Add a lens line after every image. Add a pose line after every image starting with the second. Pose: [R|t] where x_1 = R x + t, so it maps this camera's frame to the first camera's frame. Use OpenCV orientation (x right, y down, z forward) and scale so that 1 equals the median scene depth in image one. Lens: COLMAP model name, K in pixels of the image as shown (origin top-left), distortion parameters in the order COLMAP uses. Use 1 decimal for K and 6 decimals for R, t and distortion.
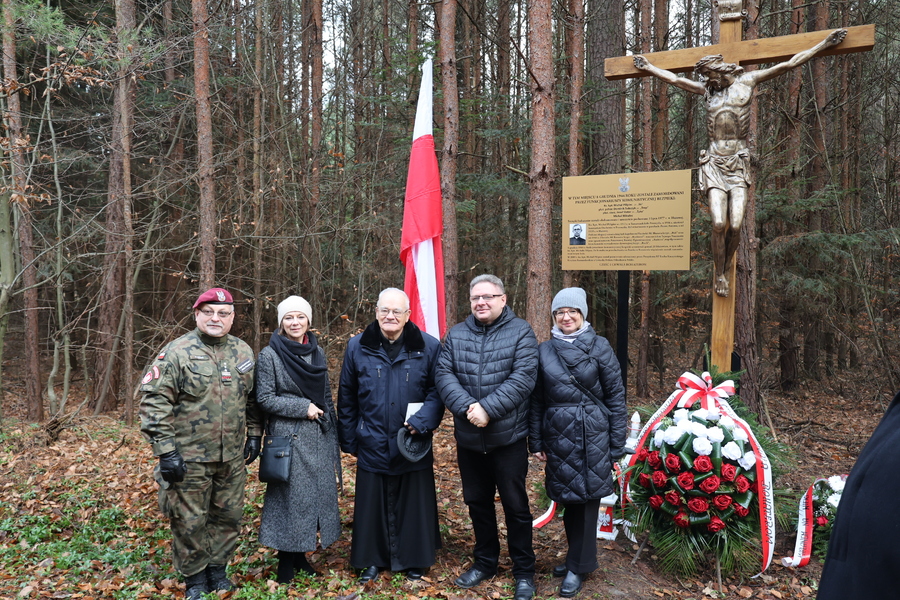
lens RADIAL K [[675.5, 0, 453.6], [0, 675.5, 304.3], [0, 0, 1]] dist [-0.015791, 0.000992]
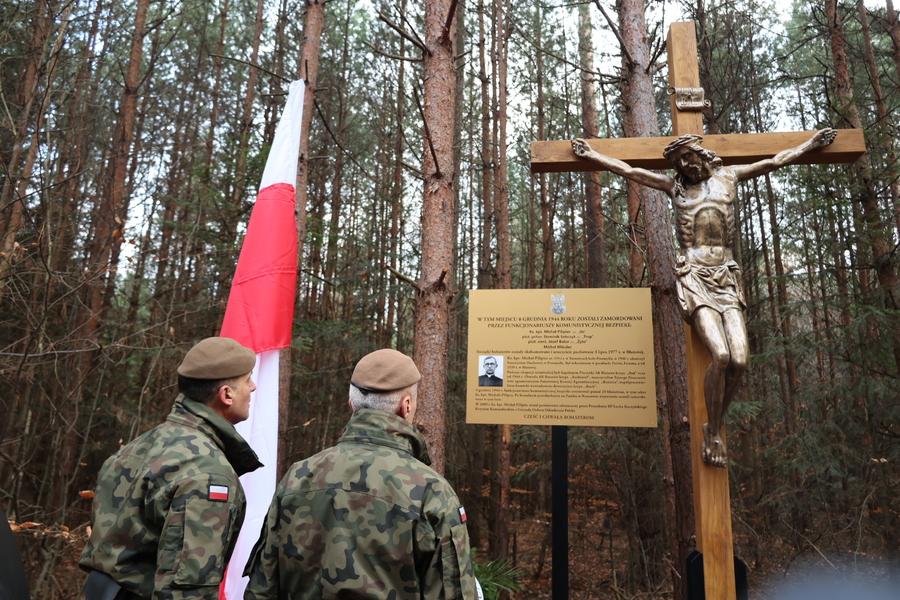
lens RADIAL K [[621.6, 0, 443.0], [0, 621.6, 295.0], [0, 0, 1]] dist [-0.017965, 0.005393]
pose [[0.951647, 0.101452, 0.289957, -0.061921], [-0.014007, 0.957240, -0.288955, 0.006492], [-0.306874, 0.270922, 0.912376, 0.481650]]
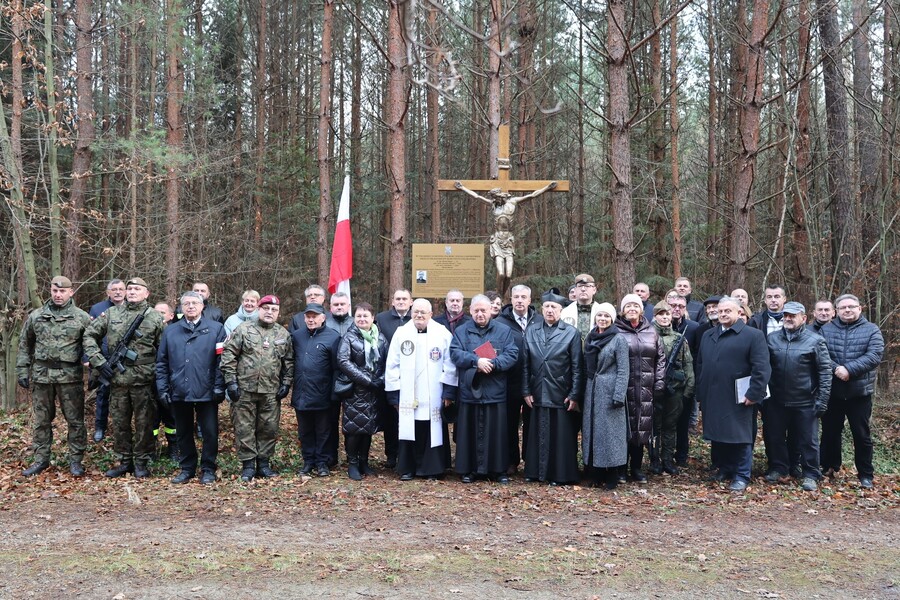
lens RADIAL K [[660.5, 0, 432.7], [0, 660.5, 295.9], [0, 0, 1]] dist [-0.036412, -0.012768]
pose [[0.933707, 0.009064, 0.357924, -0.456809], [0.008608, 0.998822, -0.047750, 0.030166], [-0.357935, 0.047666, 0.932529, -0.680041]]
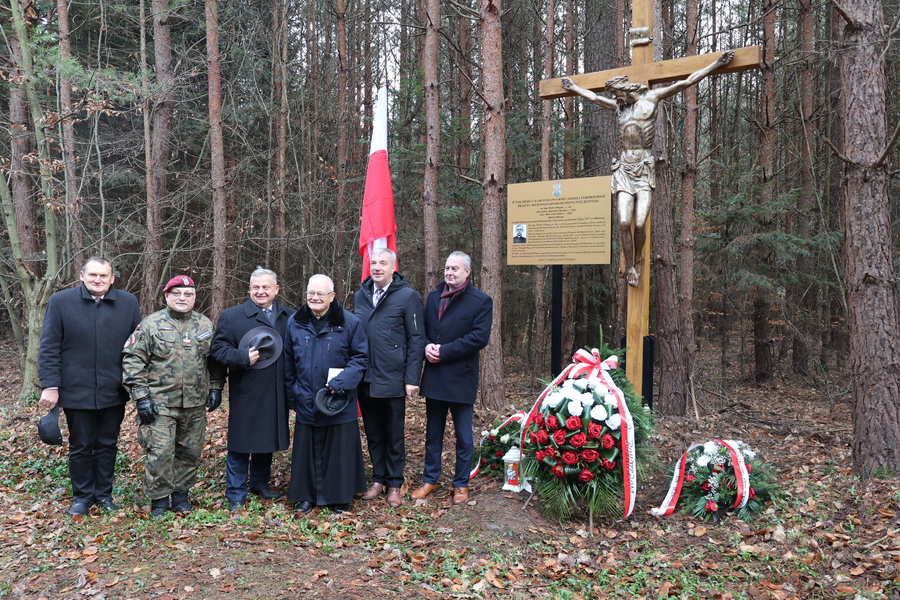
lens RADIAL K [[647.6, 0, 448.7], [0, 647.6, 299.0], [0, 0, 1]] dist [-0.019446, 0.008518]
pose [[0.994641, 0.003969, -0.103315, 0.204810], [-0.005706, 0.999847, -0.016529, 0.029793], [0.103233, 0.017030, 0.994511, -0.119307]]
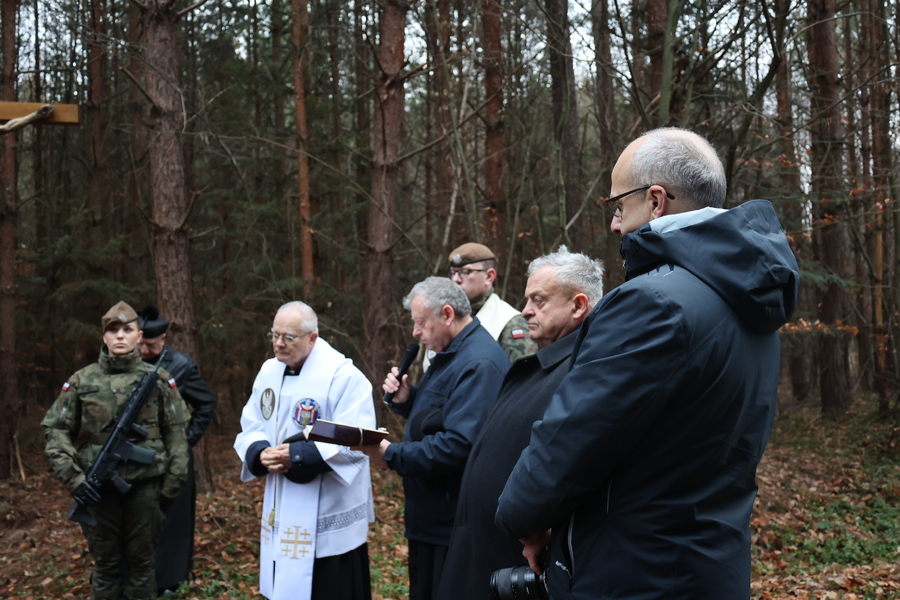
lens RADIAL K [[829.1, 0, 425.4], [0, 829.1, 304.0], [0, 0, 1]] dist [0.006172, 0.000000]
pose [[0.753140, 0.002652, 0.657855, 0.118004], [0.047806, 0.997127, -0.058750, 0.044135], [-0.656121, 0.075696, 0.750850, -0.435839]]
